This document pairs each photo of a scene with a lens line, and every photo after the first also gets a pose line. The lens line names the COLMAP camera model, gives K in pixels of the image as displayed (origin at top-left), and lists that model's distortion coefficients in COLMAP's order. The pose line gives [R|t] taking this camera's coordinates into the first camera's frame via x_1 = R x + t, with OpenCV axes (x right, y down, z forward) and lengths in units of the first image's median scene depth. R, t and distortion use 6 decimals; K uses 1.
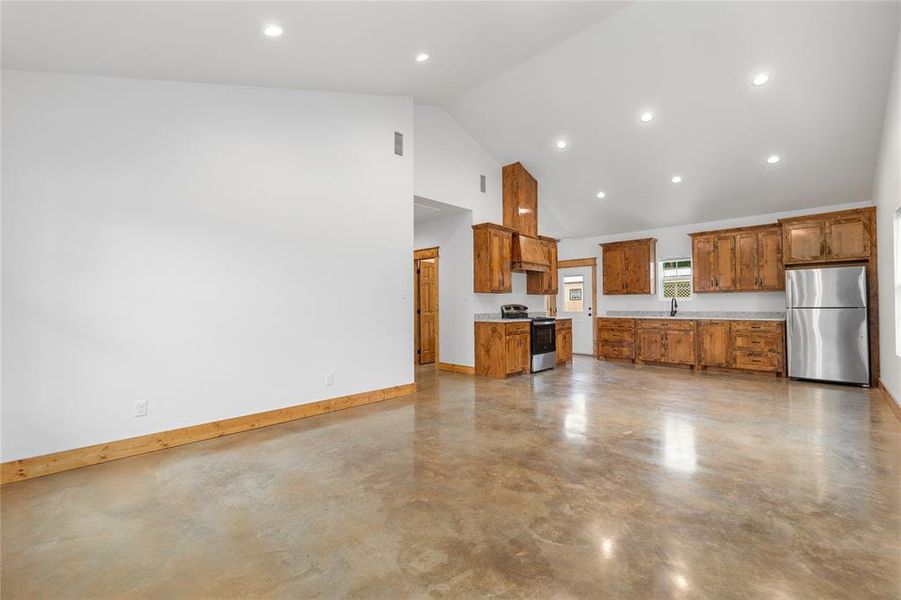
lens RADIAL K [[379.6, 0, 450.5], [0, 379.6, 300.0], [0, 0, 1]] dist [0.000220, 0.000007]
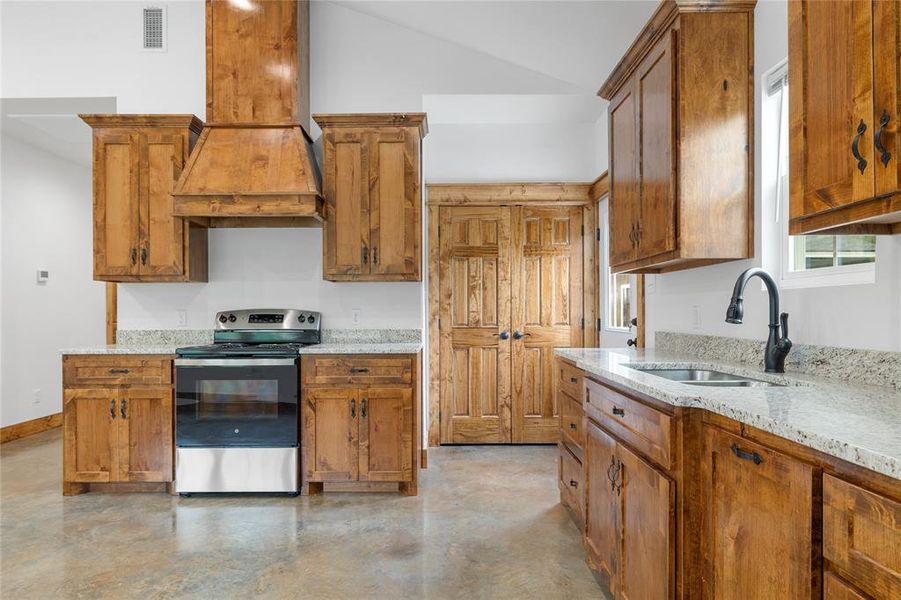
lens RADIAL K [[545.2, 0, 443.9], [0, 545.2, 312.3], [0, 0, 1]] dist [-0.000860, -0.000418]
pose [[0.699520, 0.002294, -0.714609, 0.775807], [0.011945, 0.999818, 0.014902, 0.009949], [0.714513, -0.018960, 0.699365, 0.818469]]
